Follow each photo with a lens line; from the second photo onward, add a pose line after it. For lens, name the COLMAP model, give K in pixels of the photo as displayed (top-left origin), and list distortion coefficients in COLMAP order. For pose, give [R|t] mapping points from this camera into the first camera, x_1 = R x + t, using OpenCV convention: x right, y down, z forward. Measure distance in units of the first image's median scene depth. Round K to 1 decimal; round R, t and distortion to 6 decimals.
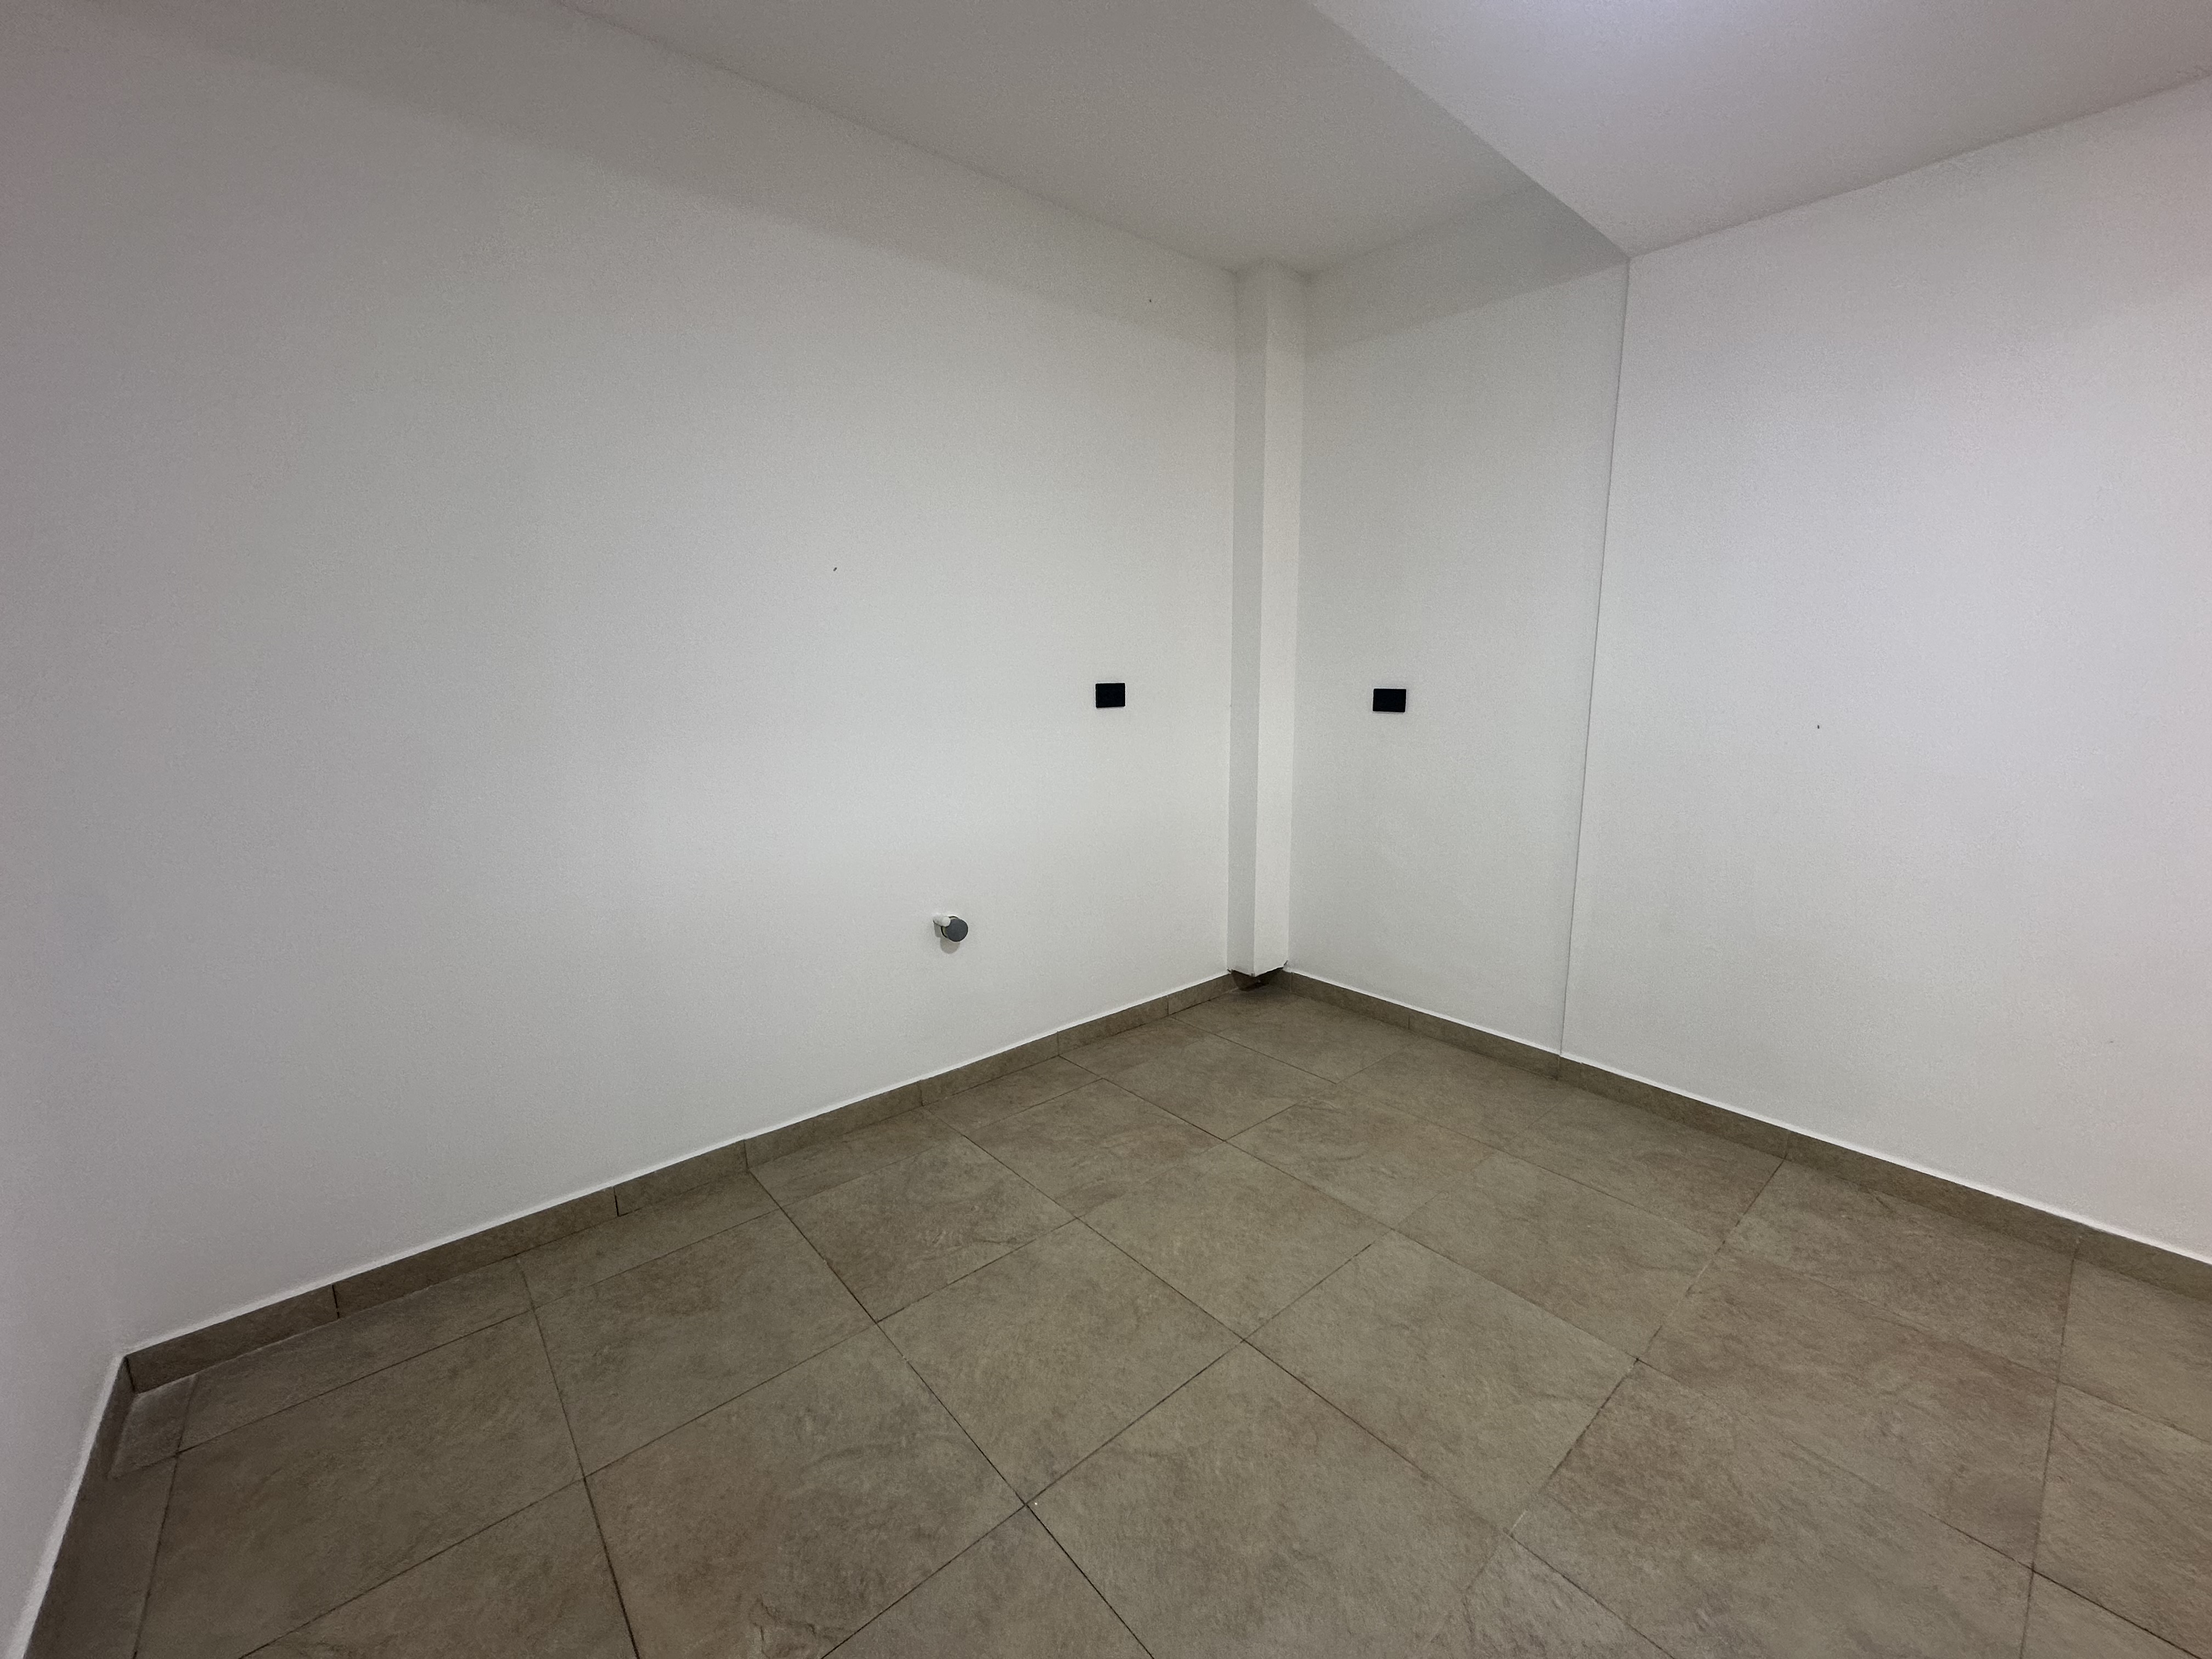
lens RADIAL K [[884.4, 0, 1107.9], [0, 884.4, 826.6], [0, 0, 1]] dist [0.000705, 0.000893]
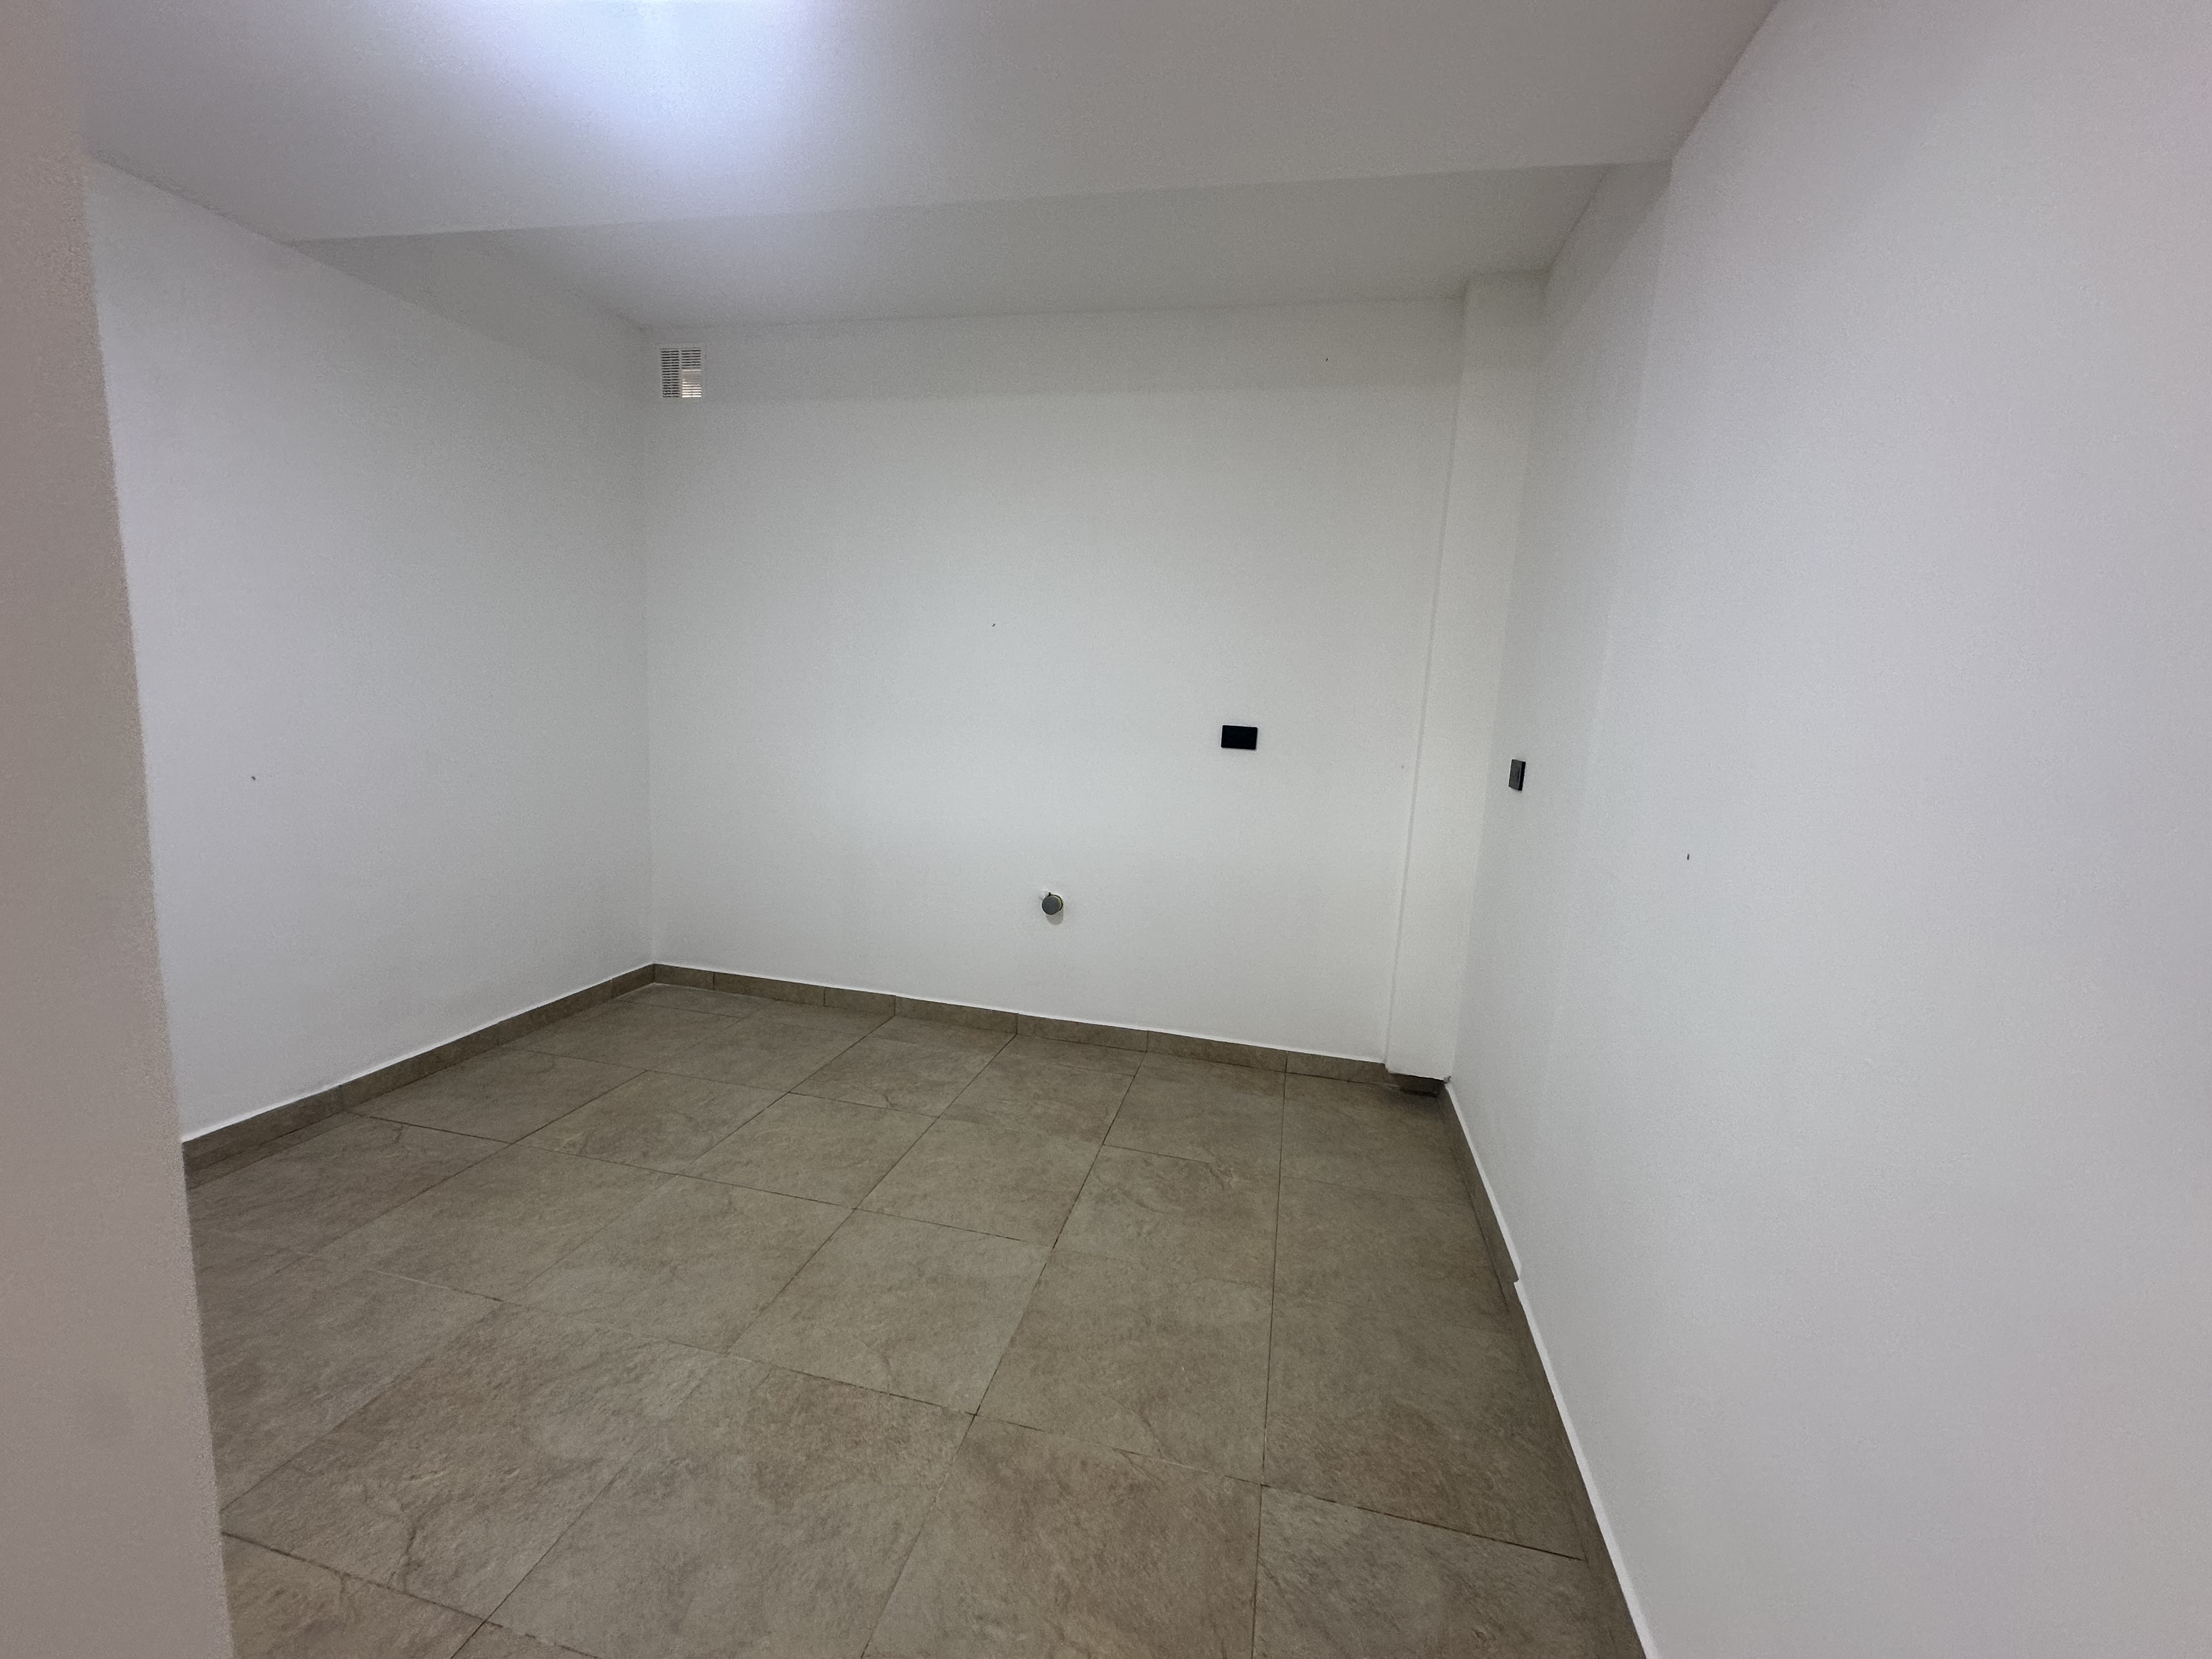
lens RADIAL K [[884.4, 0, 1104.7], [0, 884.4, 826.8], [0, 0, 1]] dist [0.000705, 0.000893]
pose [[0.594225, 0.159930, -0.788238, 1.132823], [-0.206830, 0.977458, 0.042400, -0.083286], [0.777250, 0.137836, 0.613908, 0.359070]]
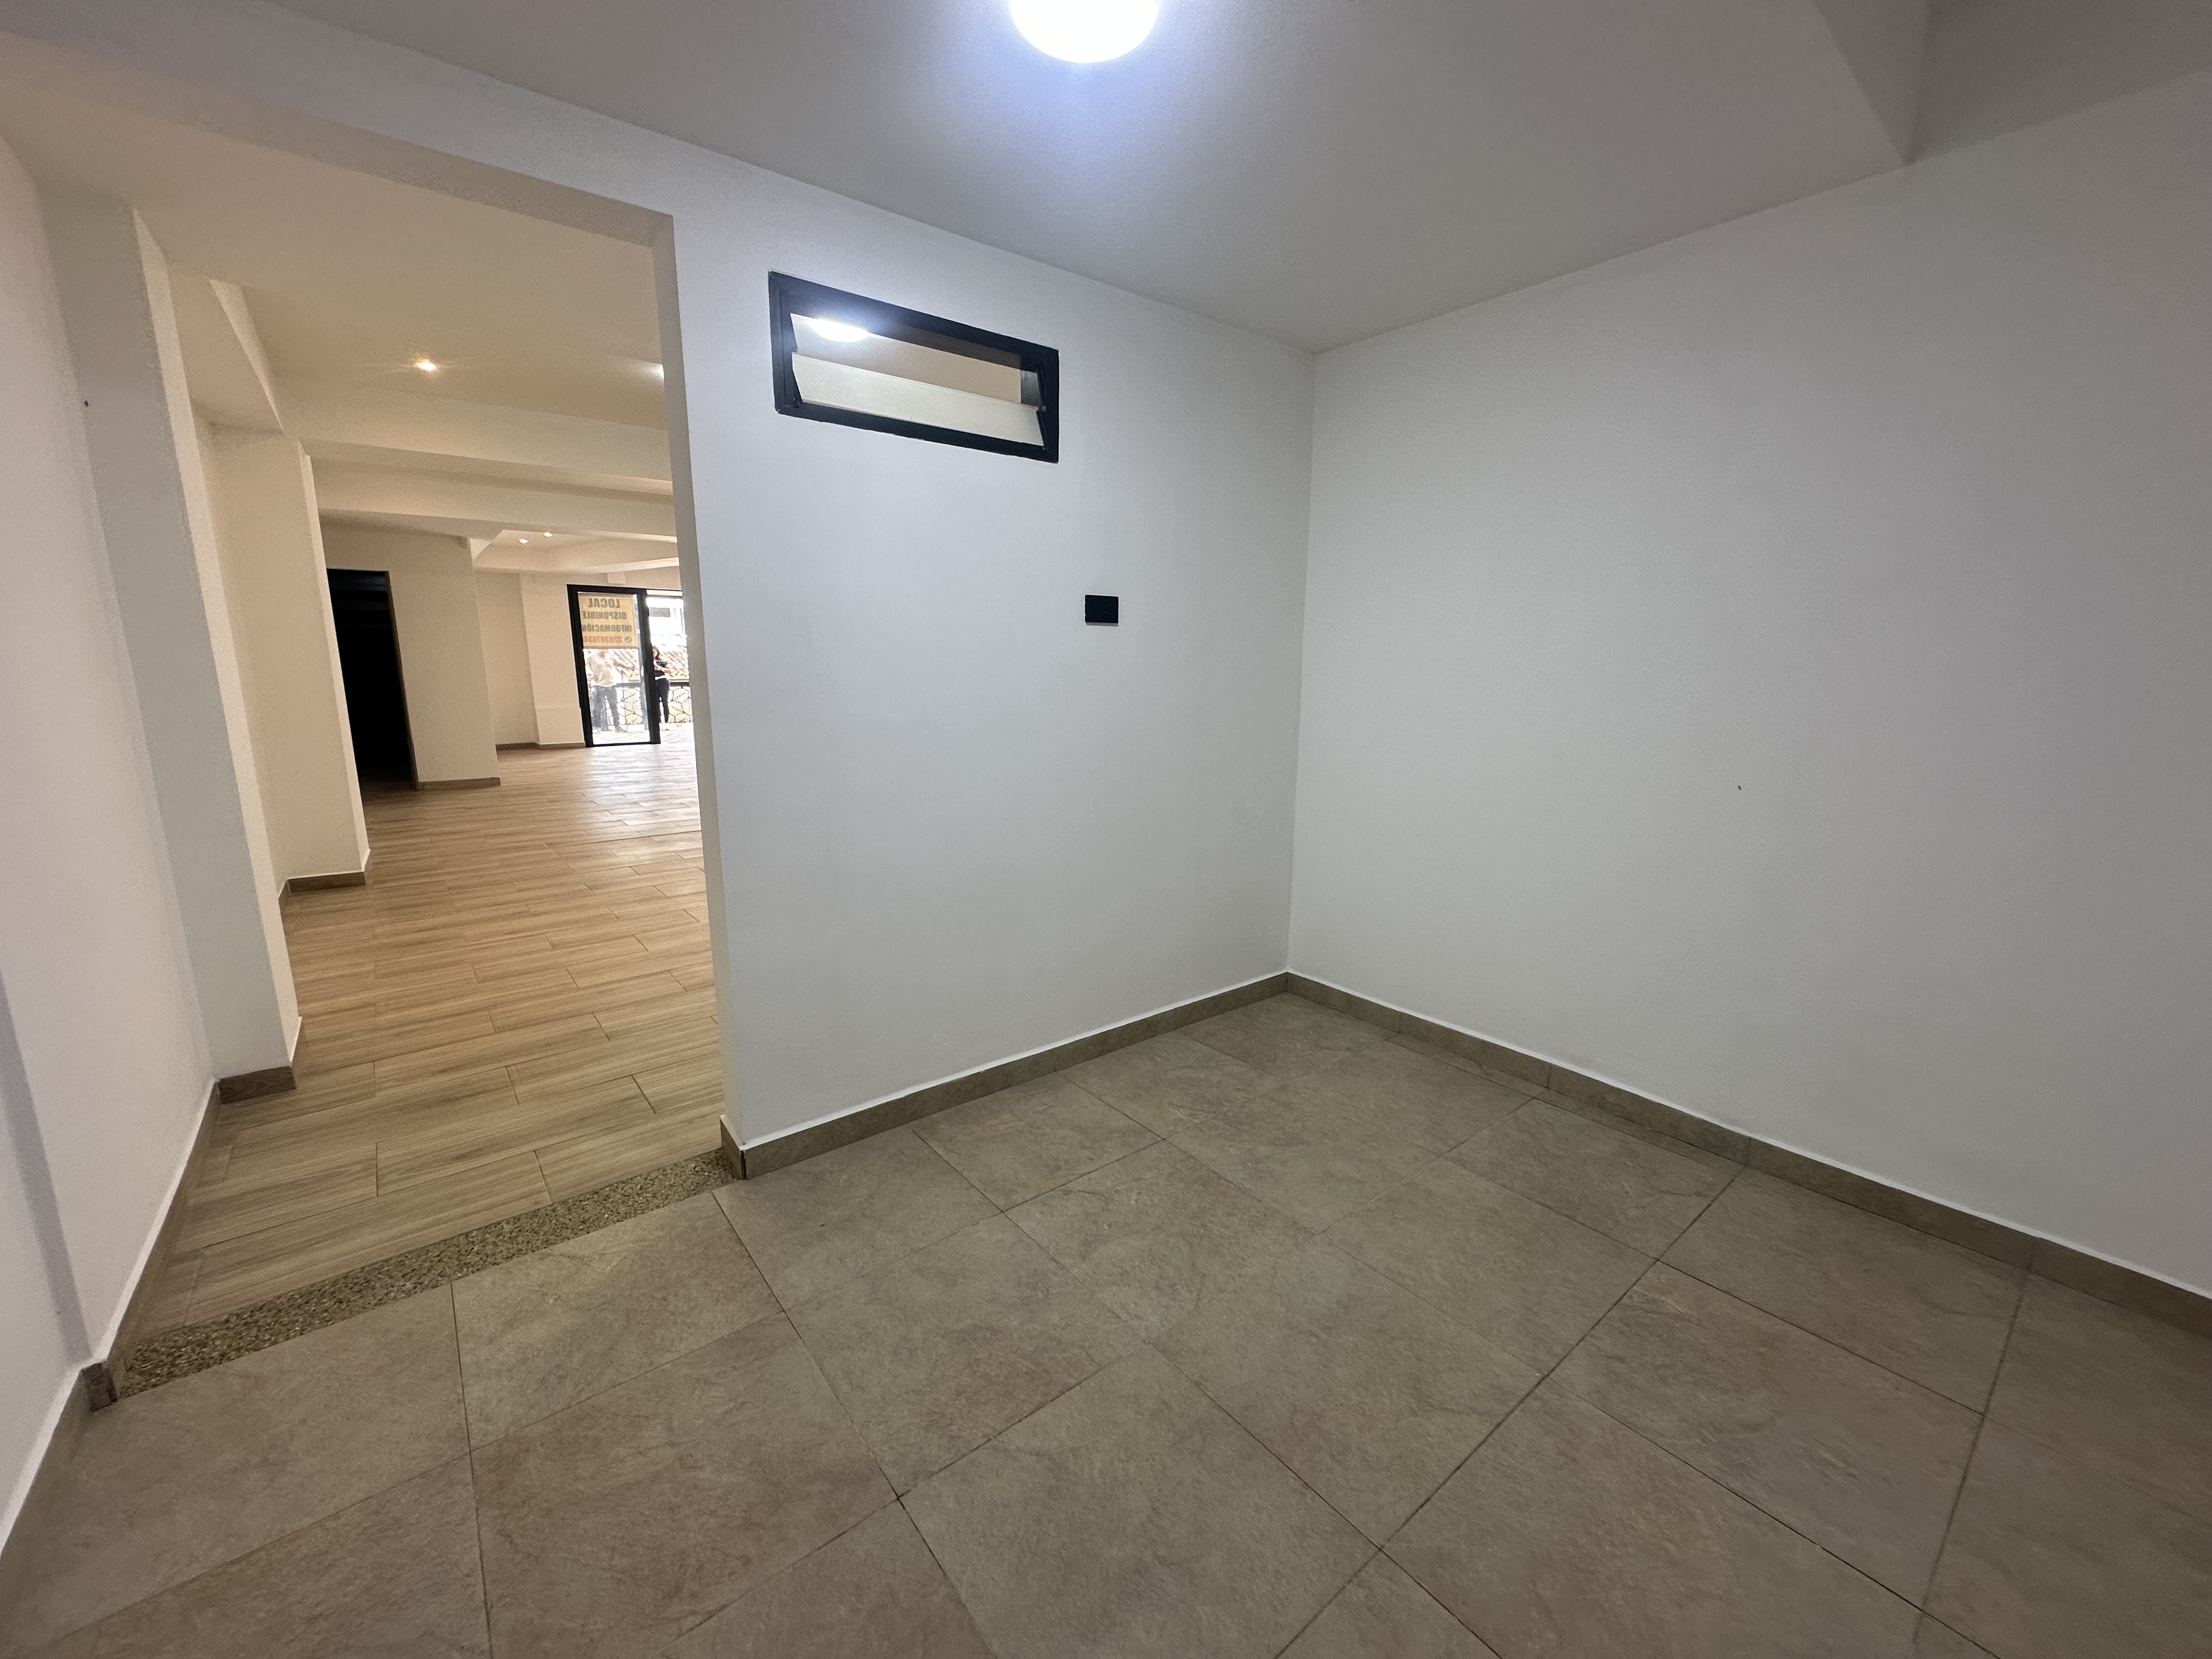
lens RADIAL K [[884.4, 0, 1104.4], [0, 884.4, 830.4], [0, 0, 1]] dist [0.000705, 0.000893]
pose [[-0.999429, -0.000029, 0.033787, 0.317696], [0.012421, 0.929658, 0.368213, -0.240764], [-0.031421, 0.368422, -0.929127, 1.294577]]
